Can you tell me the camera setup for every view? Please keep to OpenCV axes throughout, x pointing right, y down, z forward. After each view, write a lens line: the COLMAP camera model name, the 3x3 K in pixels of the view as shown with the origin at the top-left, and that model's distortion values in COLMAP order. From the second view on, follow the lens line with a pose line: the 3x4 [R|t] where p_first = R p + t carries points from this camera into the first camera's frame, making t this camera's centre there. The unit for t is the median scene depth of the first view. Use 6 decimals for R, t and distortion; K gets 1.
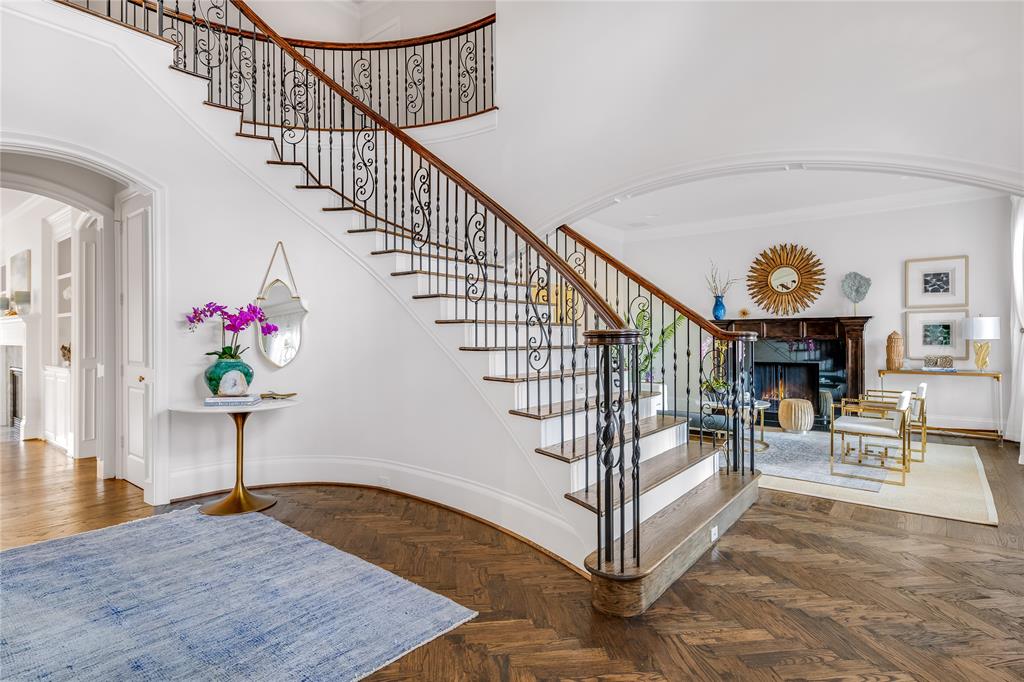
lens RADIAL K [[516.8, 0, 515.3], [0, 516.8, 338.7], [0, 0, 1]] dist [0.000831, -0.000058]
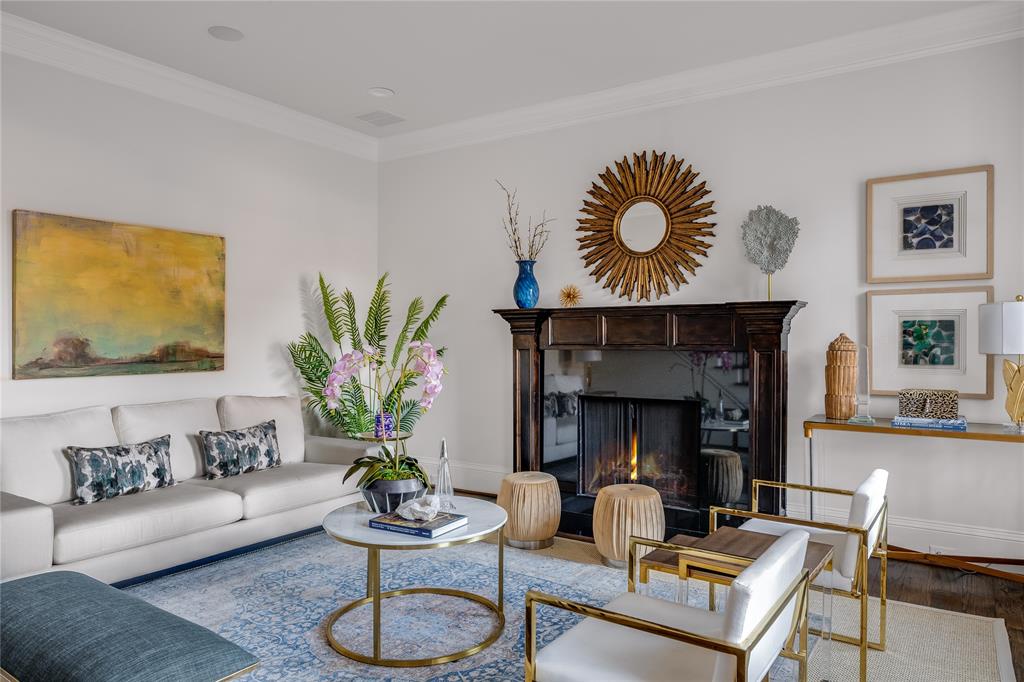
lens RADIAL K [[682.0, 0, 510.9], [0, 682.0, 340.0], [0, 0, 1]] dist [-0.001390, 0.003103]
pose [[0.997047, 0.005193, 0.076614, 0.361254], [-0.004931, 0.999981, -0.003612, -0.005327], [-0.076631, 0.003224, 0.997054, 0.386517]]
